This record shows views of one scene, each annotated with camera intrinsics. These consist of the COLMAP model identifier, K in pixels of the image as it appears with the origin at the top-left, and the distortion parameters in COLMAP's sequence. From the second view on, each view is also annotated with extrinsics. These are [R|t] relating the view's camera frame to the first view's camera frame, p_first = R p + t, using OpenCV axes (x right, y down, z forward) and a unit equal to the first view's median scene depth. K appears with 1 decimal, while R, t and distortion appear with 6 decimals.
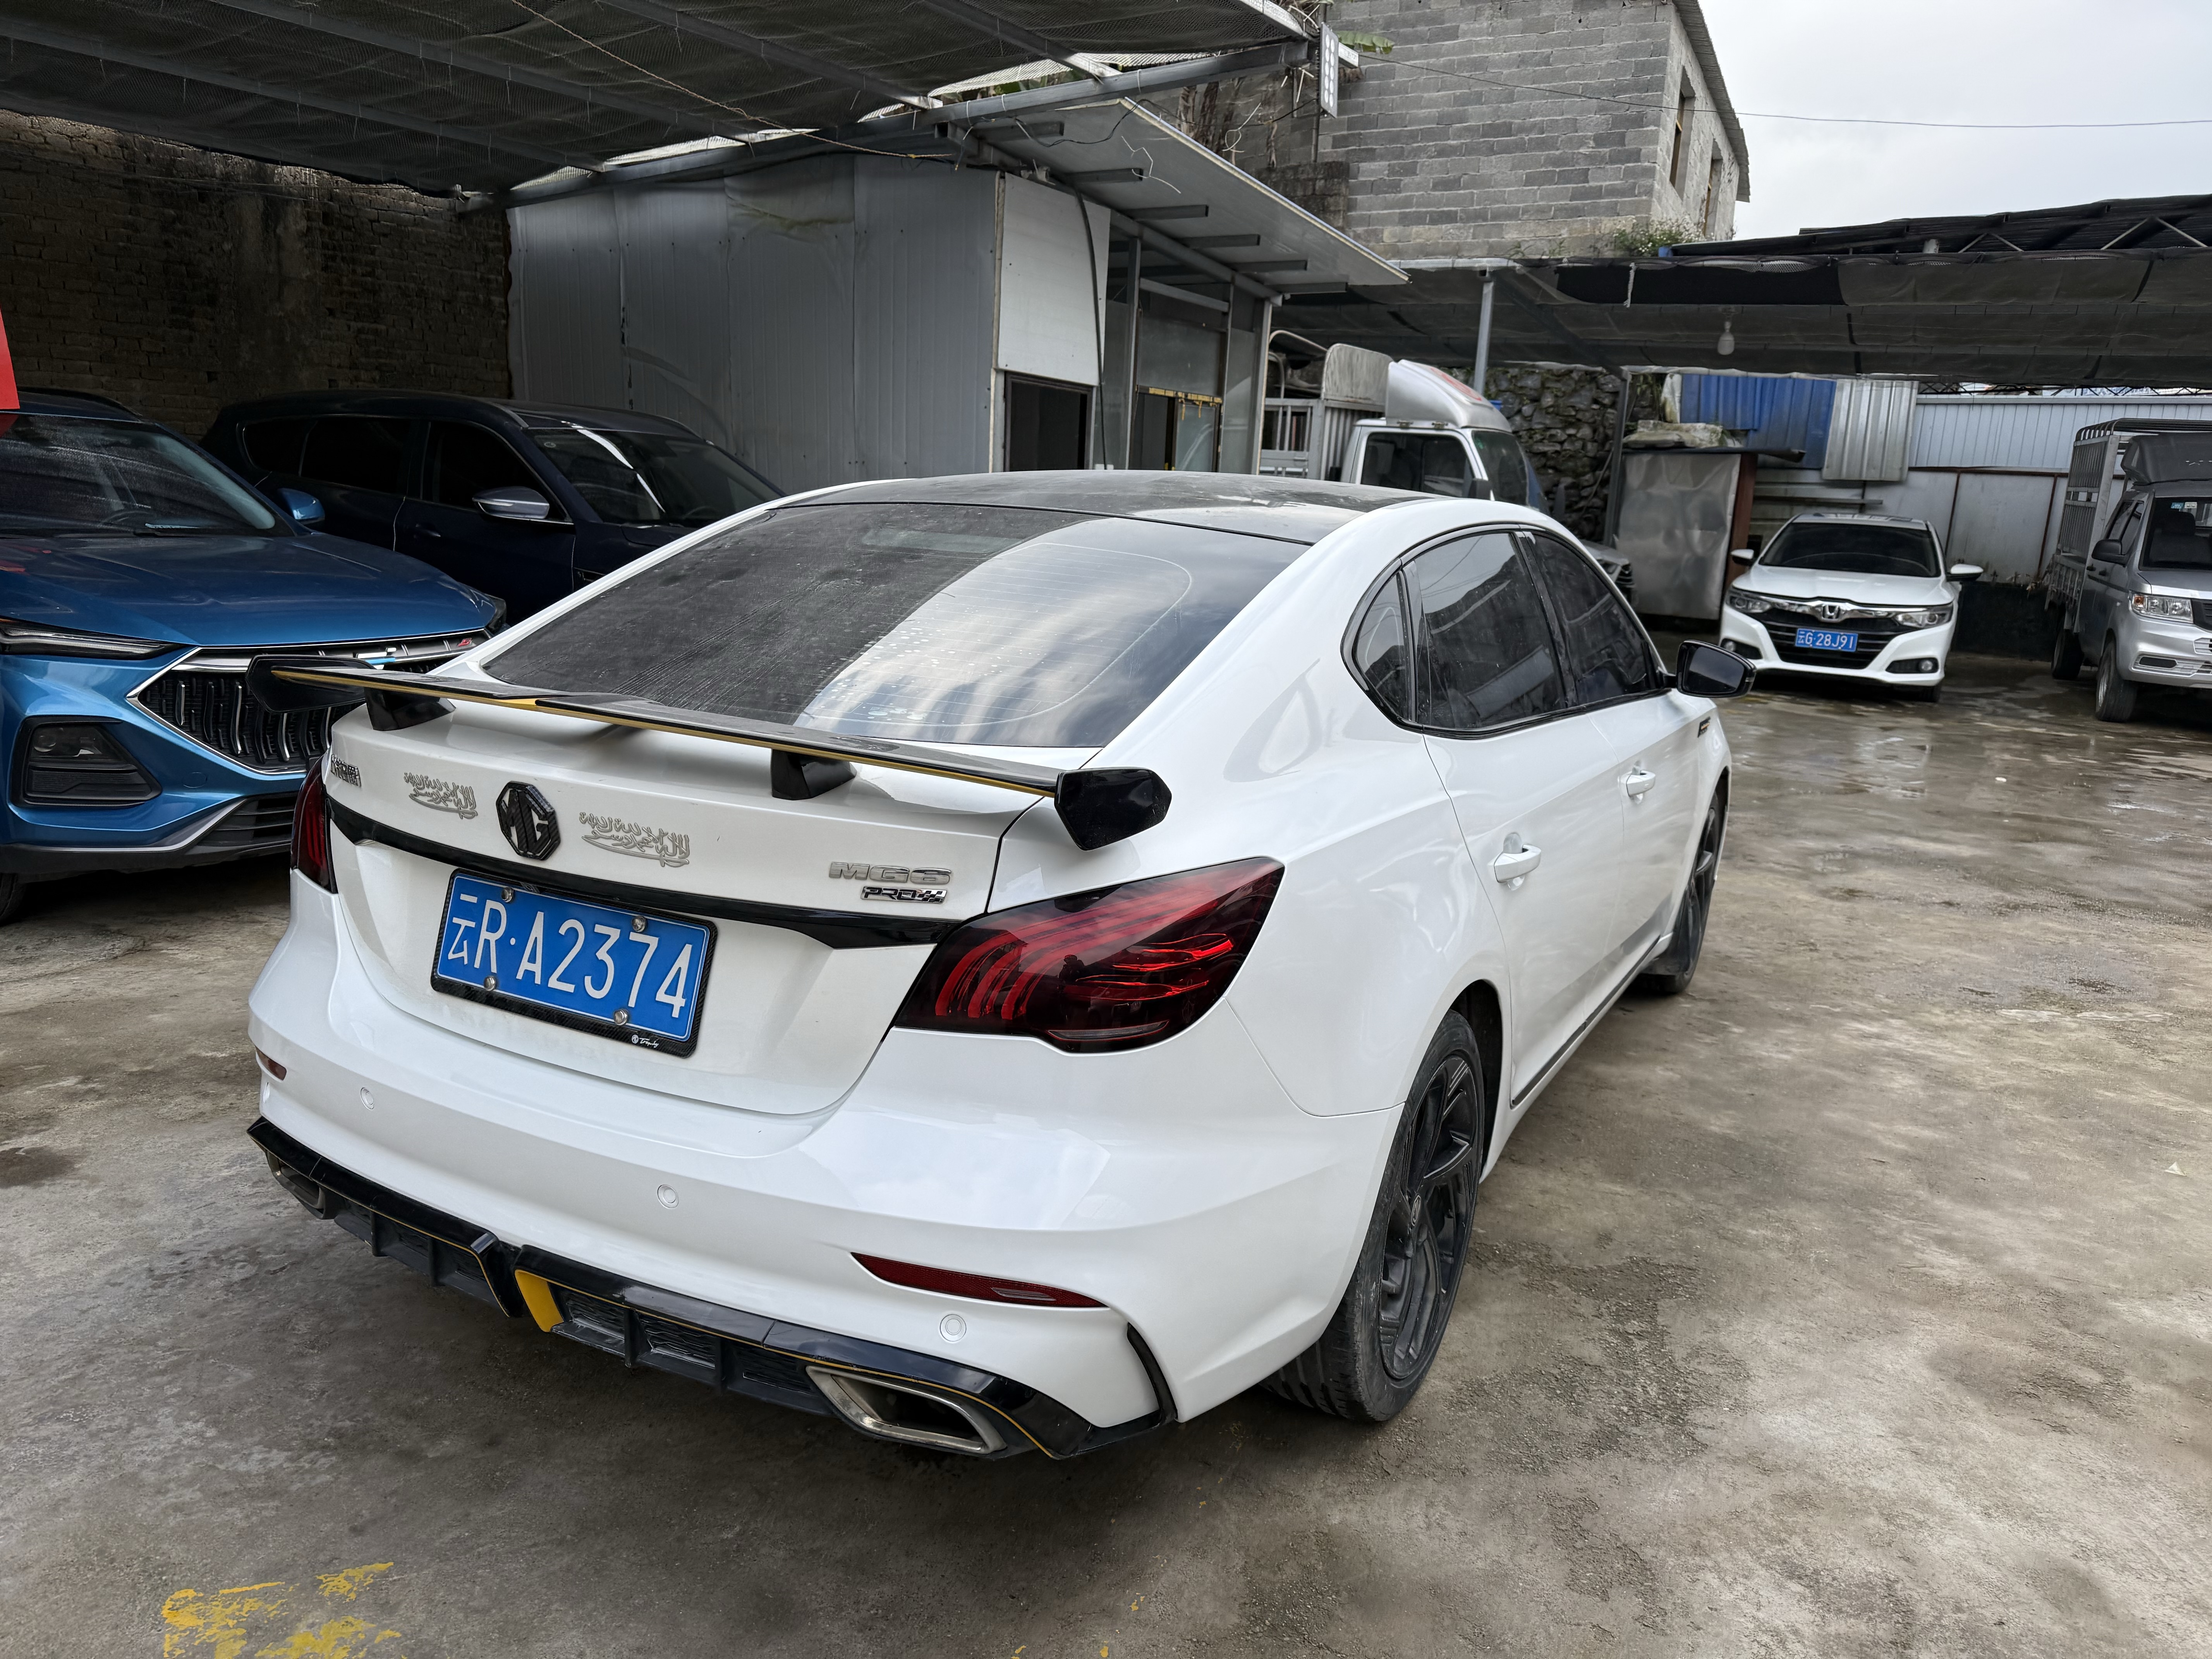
lens RADIAL K [[1584.7, 0, 1117.7], [0, 1584.7, 817.6], [0, 0, 1]] dist [0.047014, -0.051945]
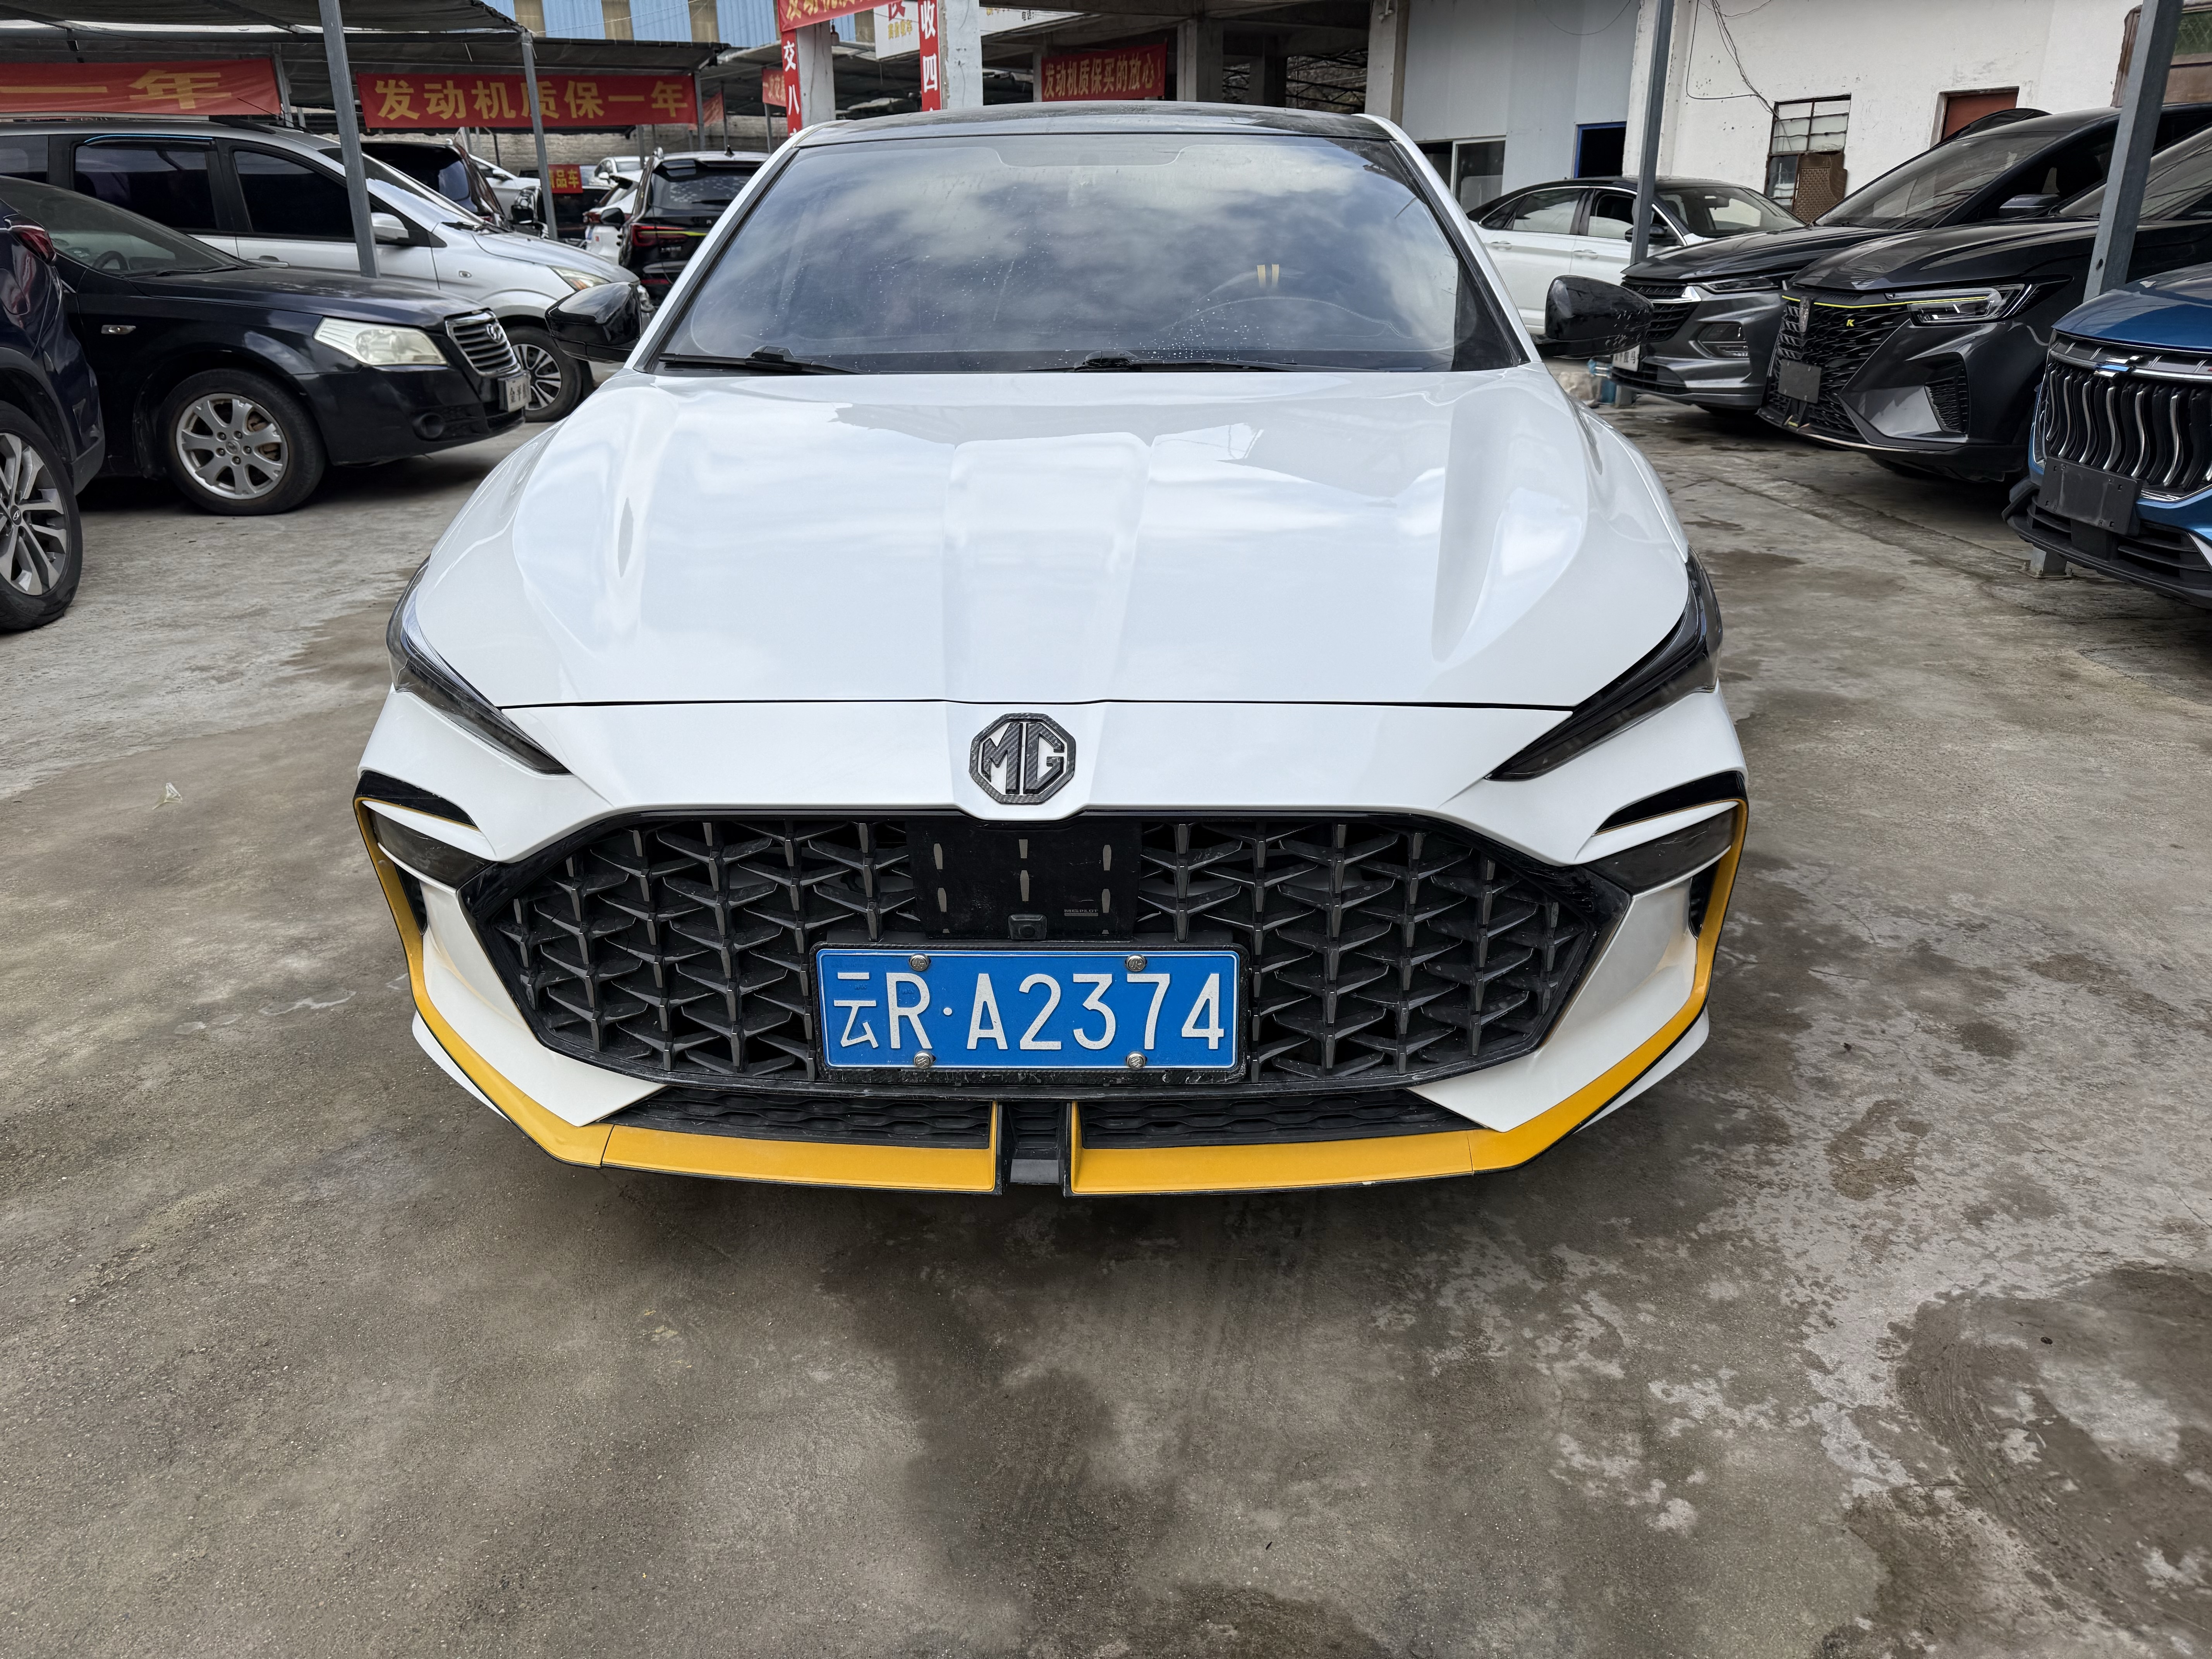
lens RADIAL K [[1570.9, 0, 1112.5], [0, 1570.9, 803.9], [0, 0, 1]] dist [0.002547, -0.006505]
pose [[-0.895872, 0.119404, -0.427968, 0.390745], [-0.119331, 0.863163, 0.490622, -0.225124], [0.427988, 0.490605, -0.759034, 1.389398]]
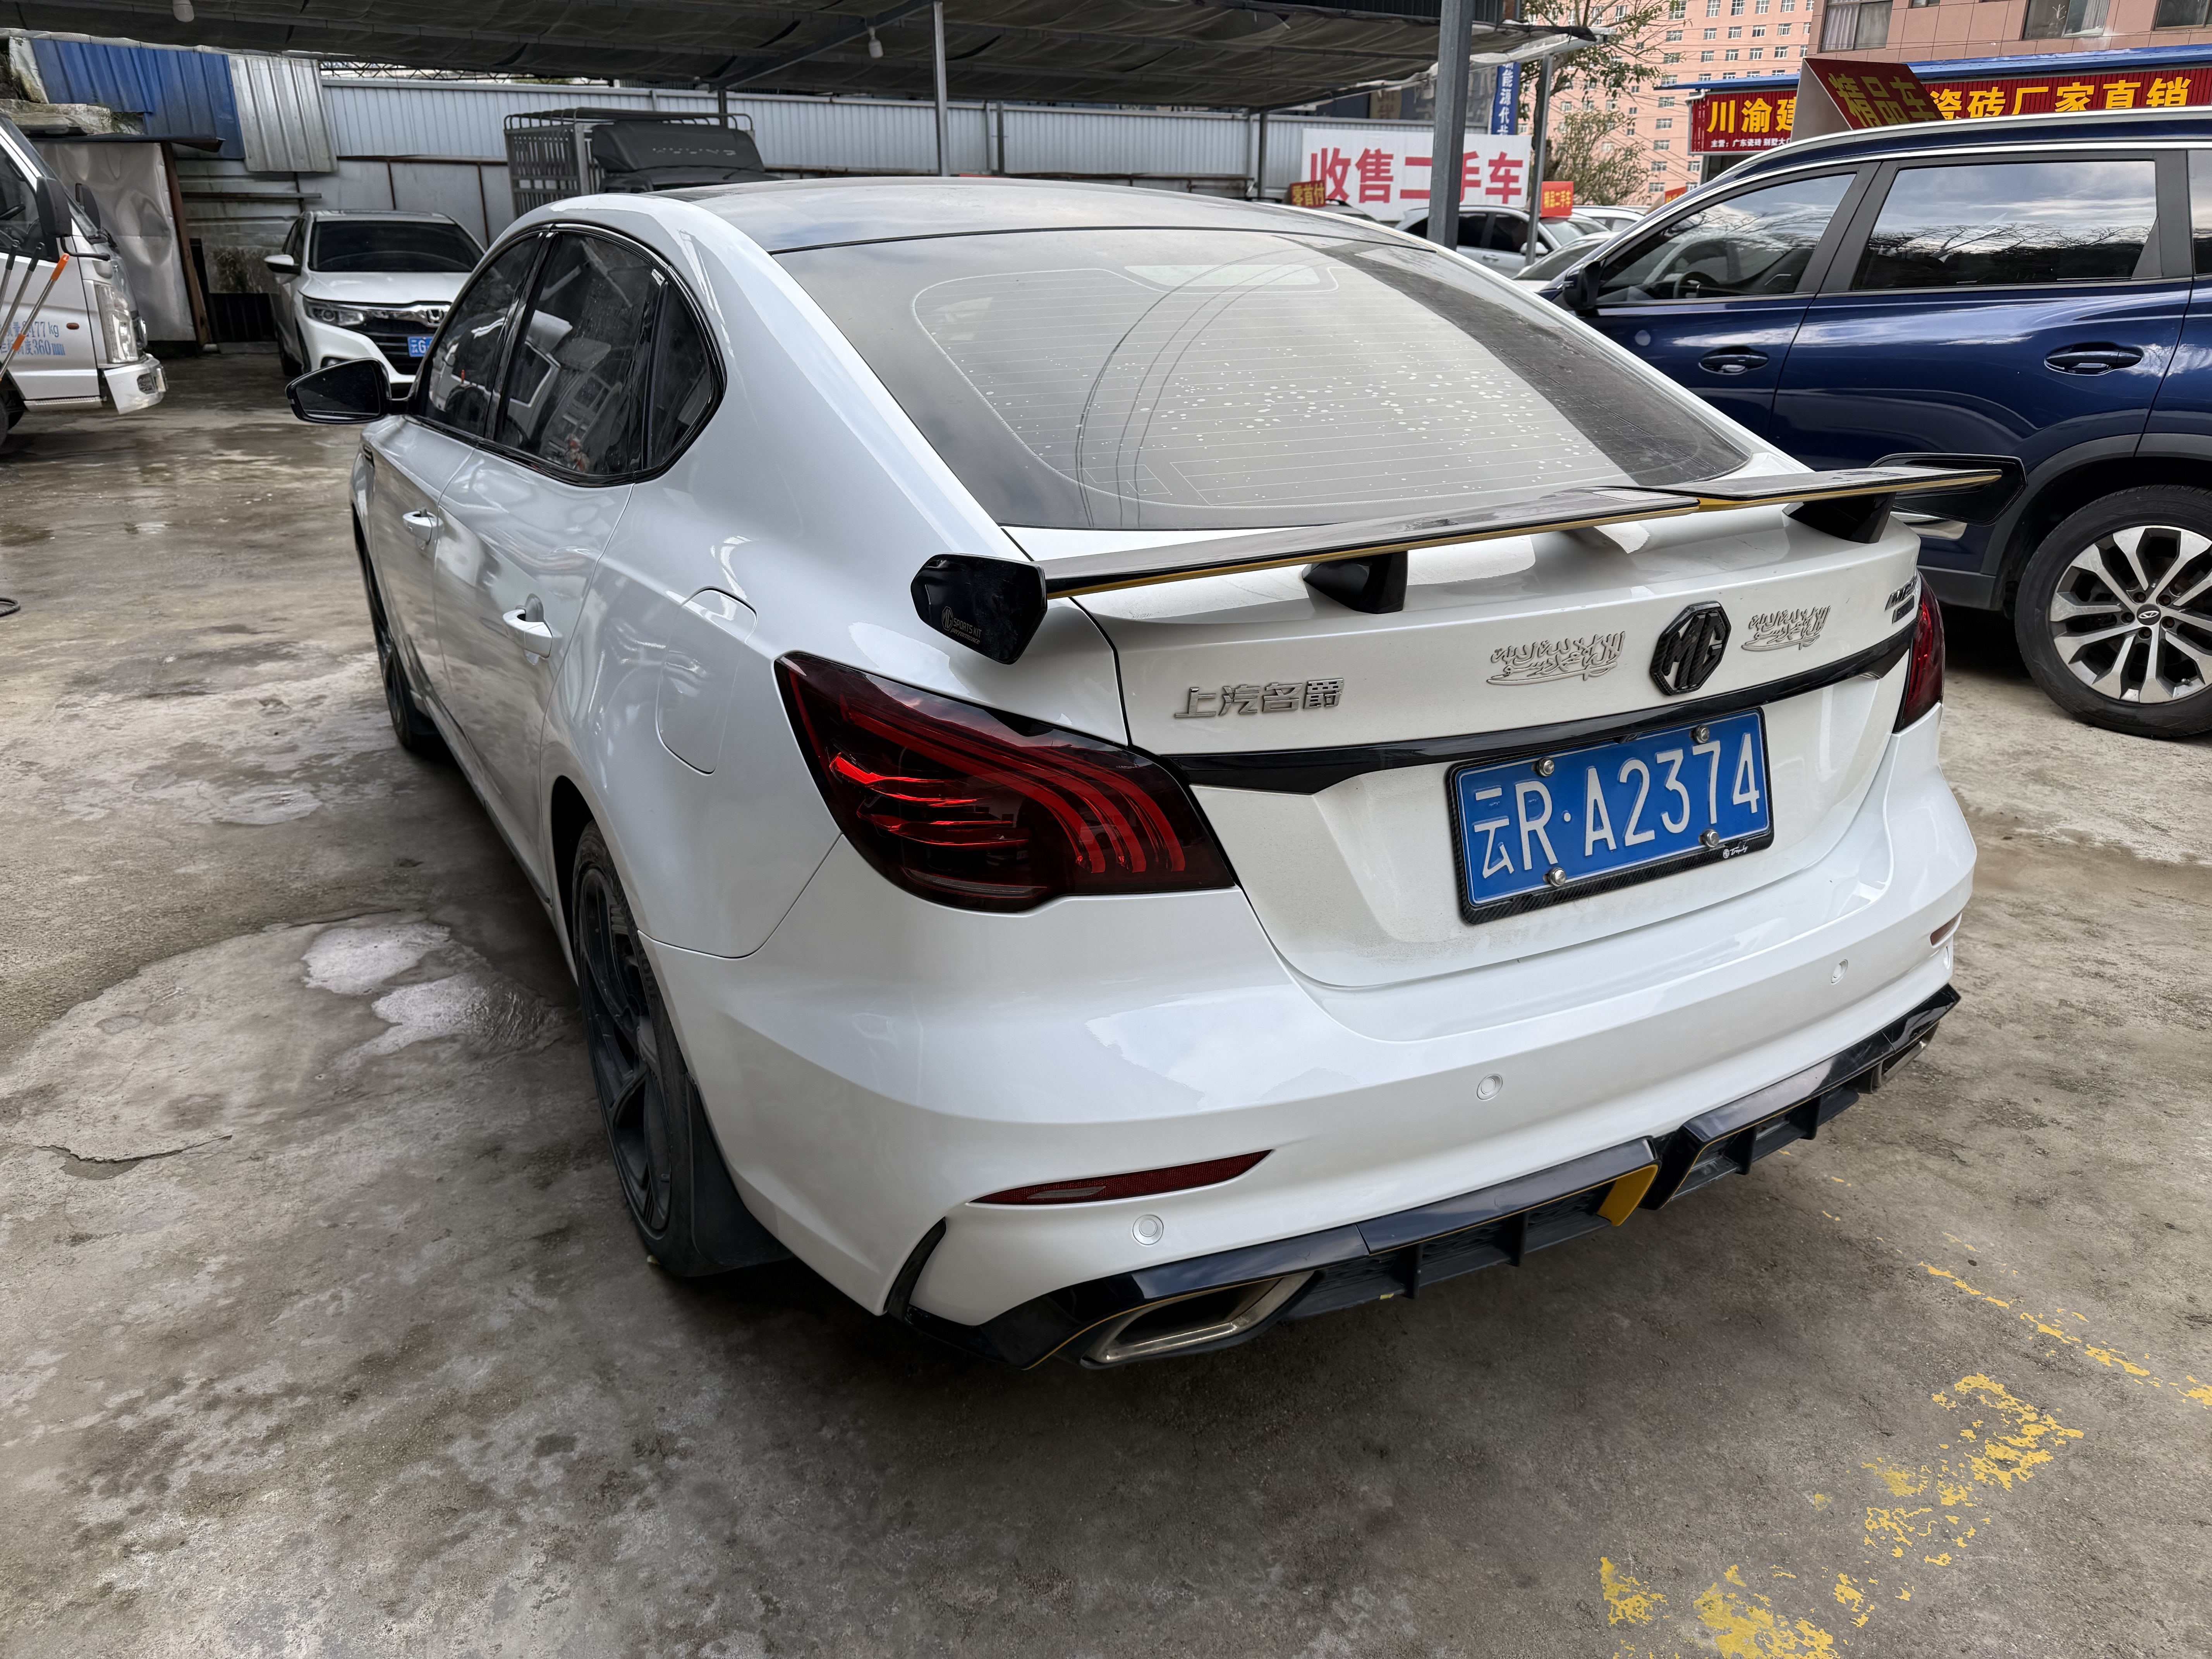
lens RADIAL K [[1561.6, 0, 1128.5], [0, 1561.6, 828.2], [0, 0, 1]] dist [0.003841, -0.010344]
pose [[0.524541, -0.344599, 0.778530, -0.436793], [0.189283, 0.938743, 0.287982, -0.073465], [-0.830078, -0.003696, 0.557636, 0.290773]]
